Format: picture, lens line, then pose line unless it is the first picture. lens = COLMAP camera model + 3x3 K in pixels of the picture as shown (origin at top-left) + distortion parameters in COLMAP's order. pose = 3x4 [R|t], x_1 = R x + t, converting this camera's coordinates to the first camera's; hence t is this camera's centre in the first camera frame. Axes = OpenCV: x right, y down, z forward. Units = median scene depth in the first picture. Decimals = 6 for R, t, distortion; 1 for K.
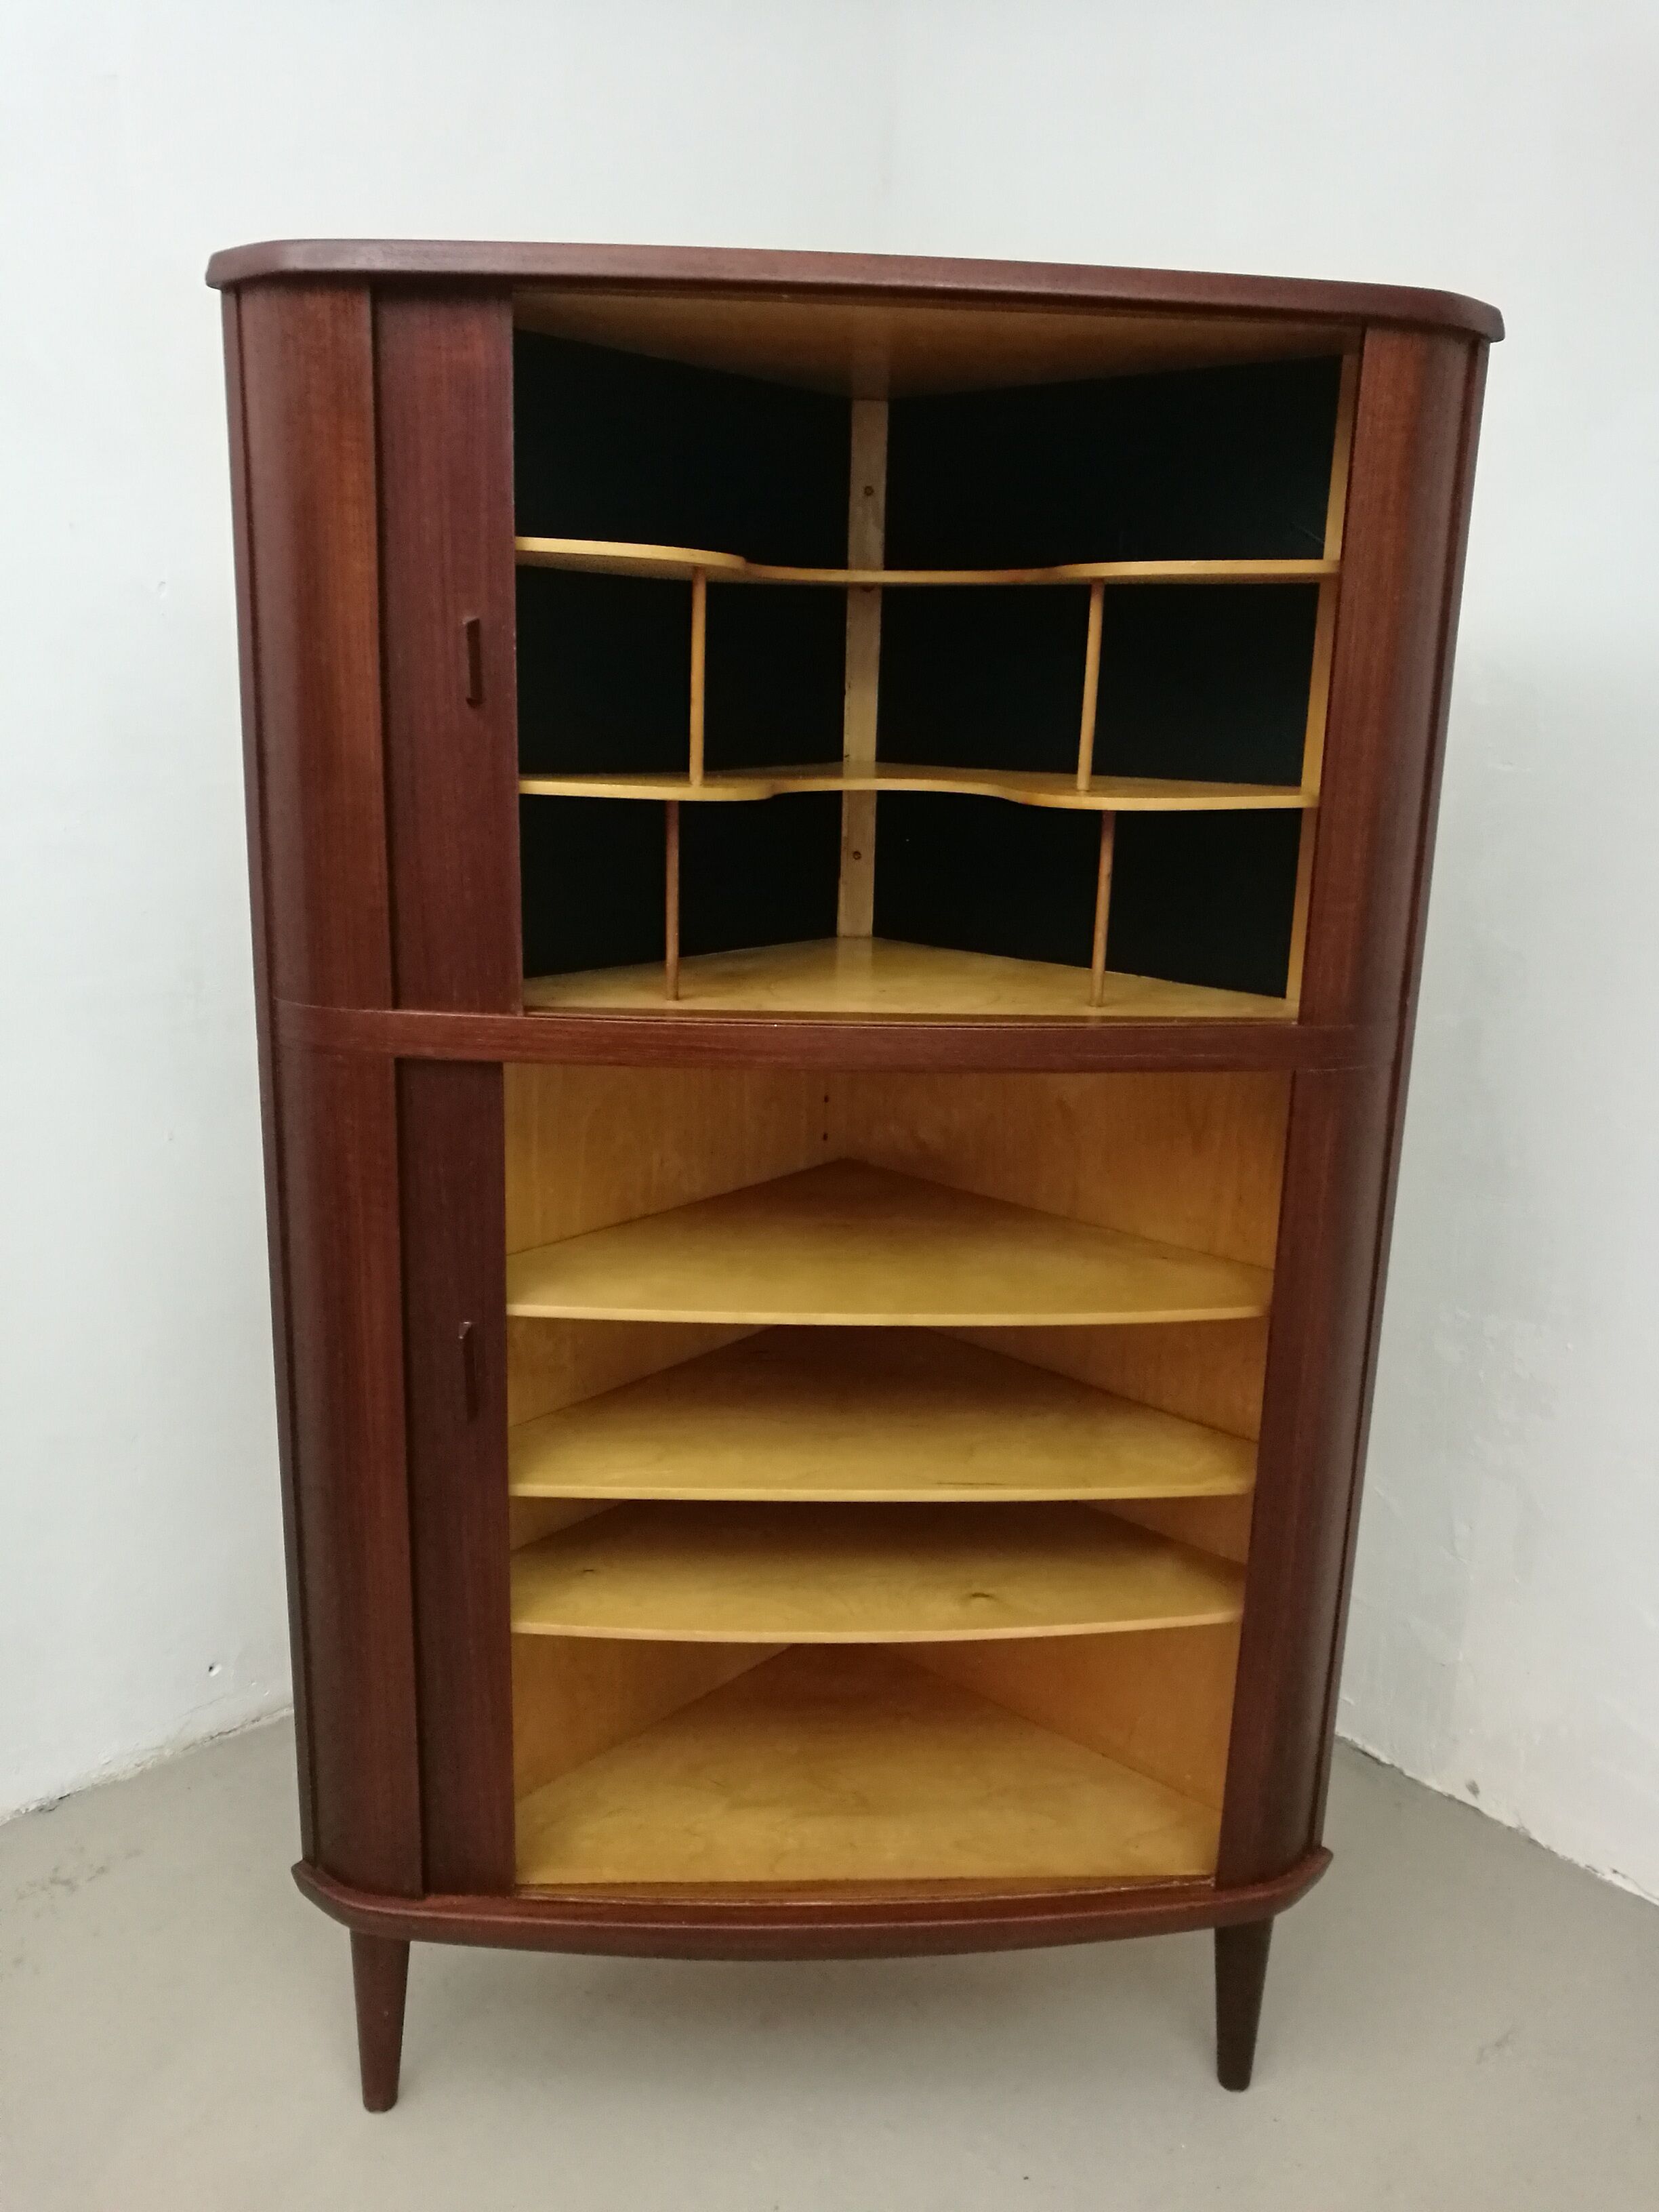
lens RADIAL K [[1742.3, 0, 828.2], [0, 1742.3, 1091.0], [0, 0, 1]] dist [-0.000898, 0.013910]
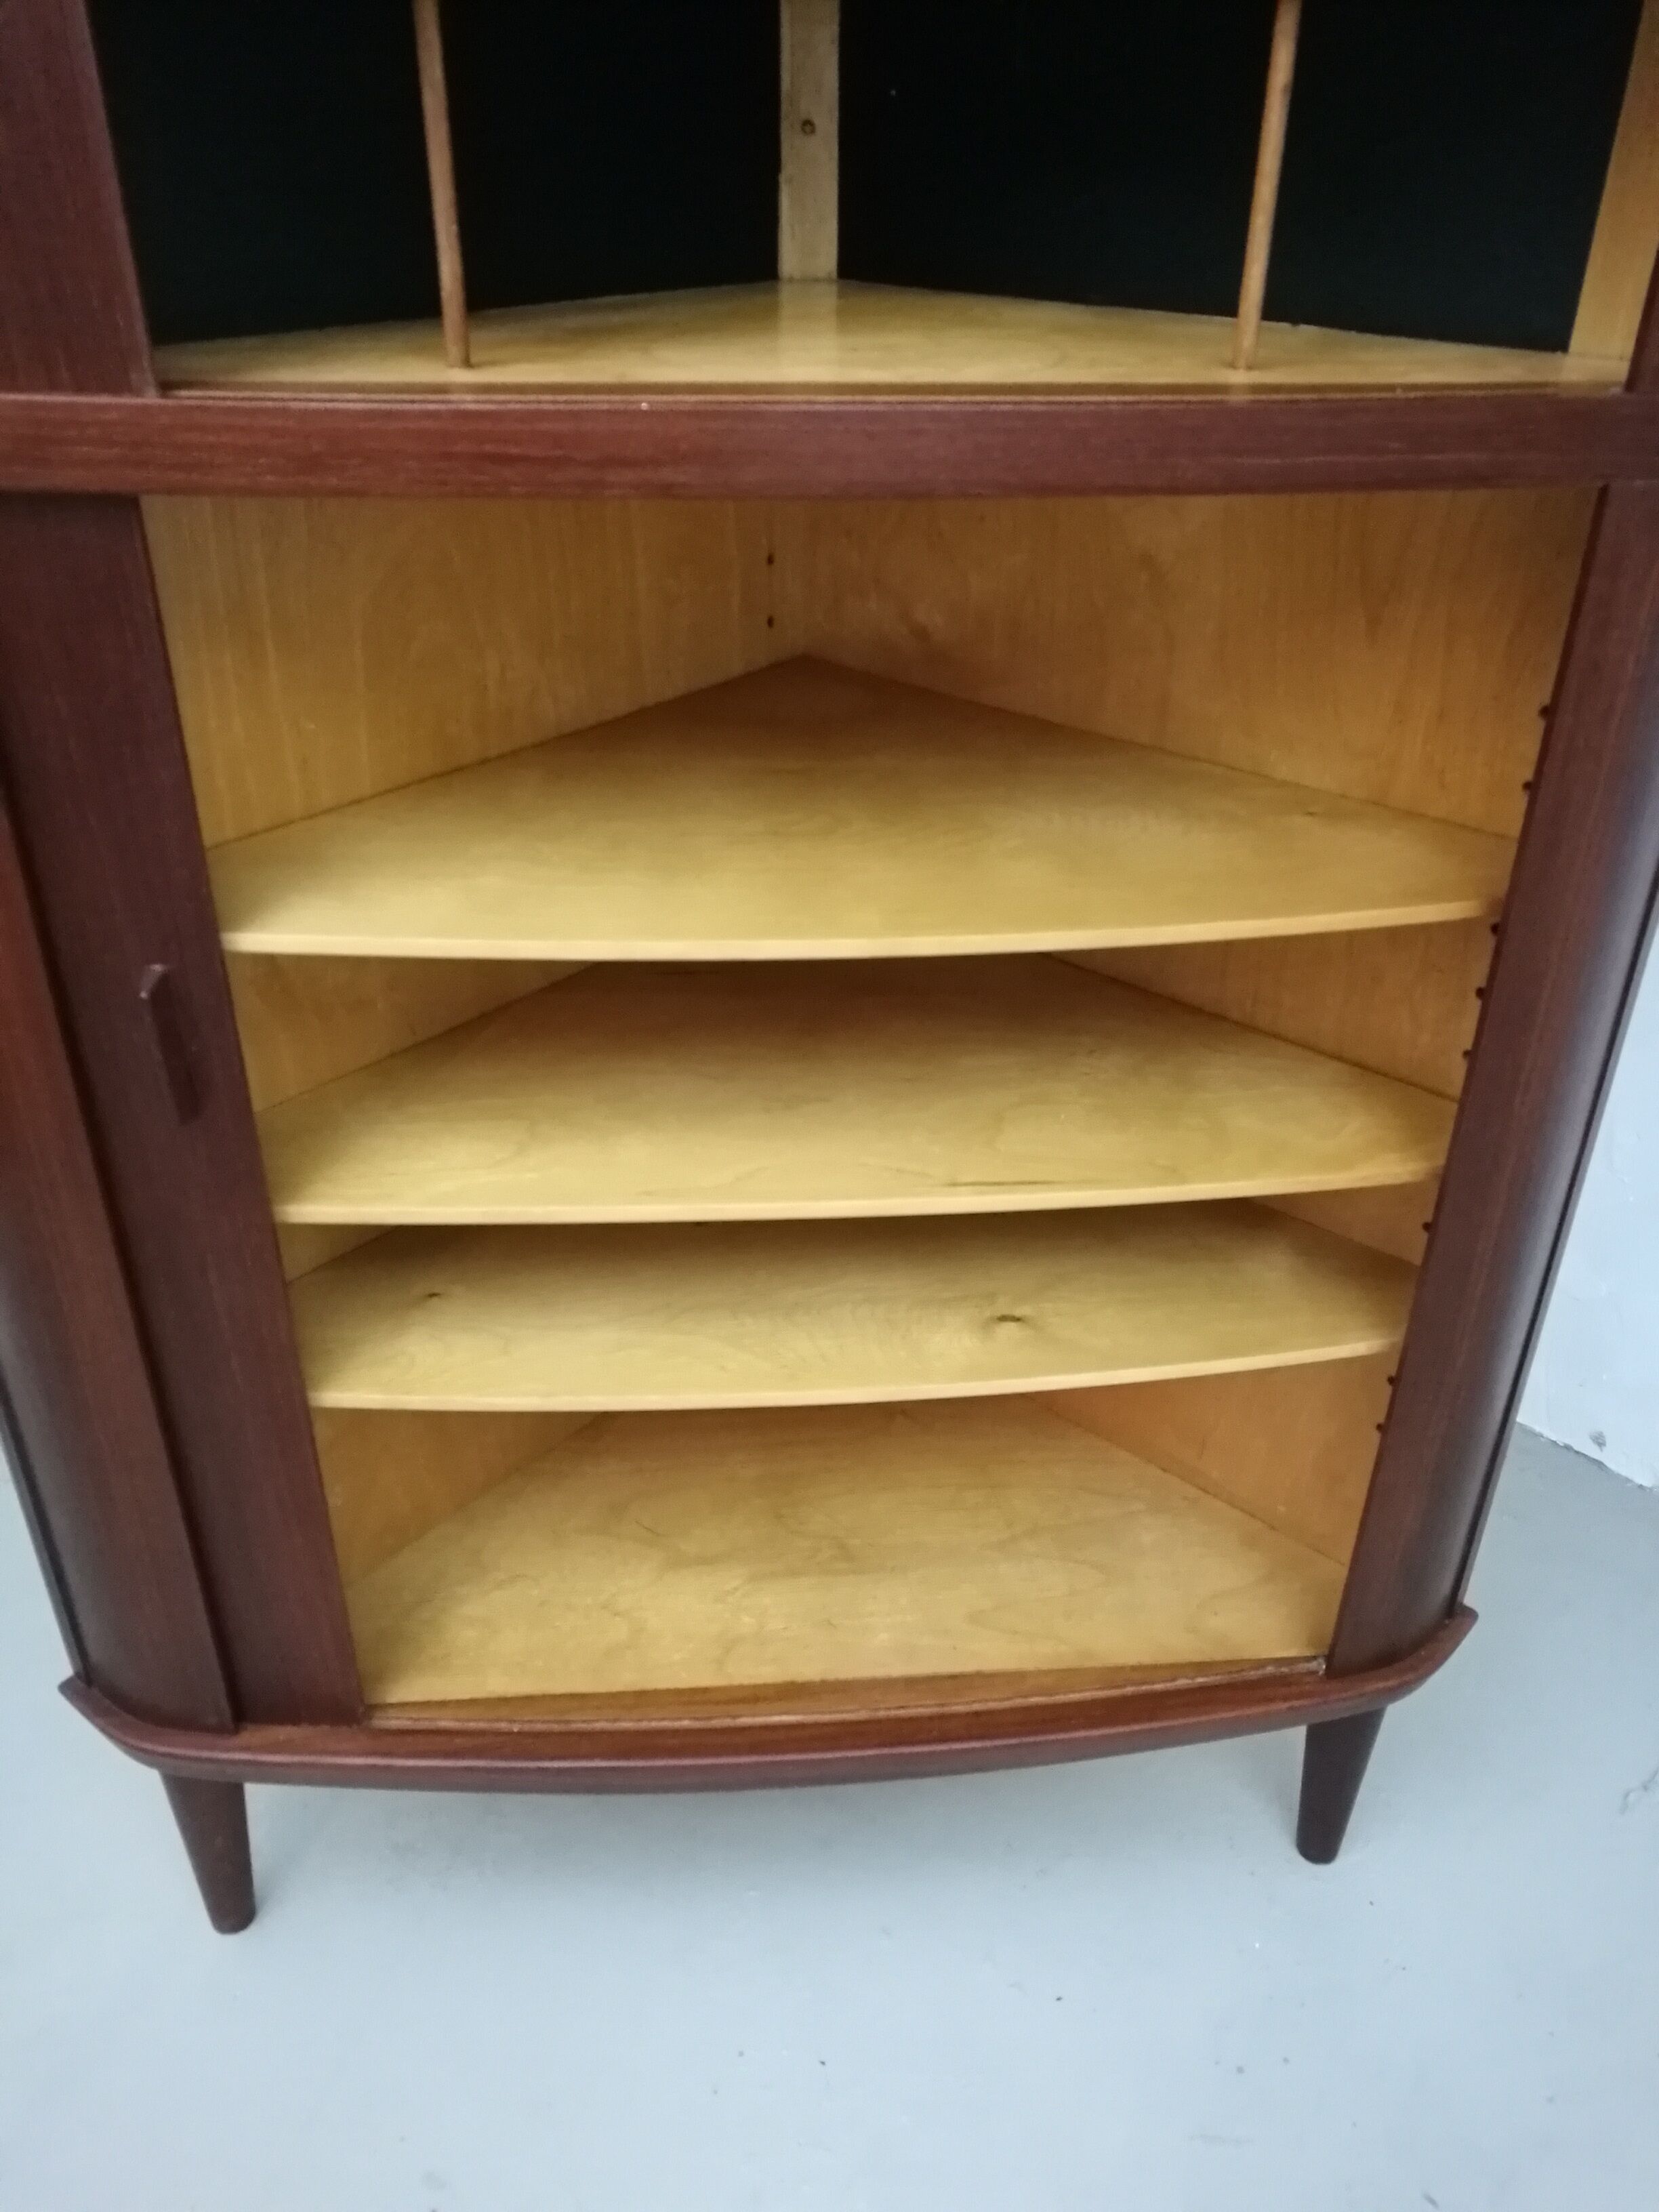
lens RADIAL K [[1742.3, 0, 827.5], [0, 1742.3, 1125.9], [0, 0, 1]] dist [-0.000898, 0.013910]
pose [[0.999719, -0.022674, 0.006940, 0.012821], [0.019402, 0.950443, 0.310292, 0.004709], [-0.013632, -0.310070, 0.950616, 0.375773]]
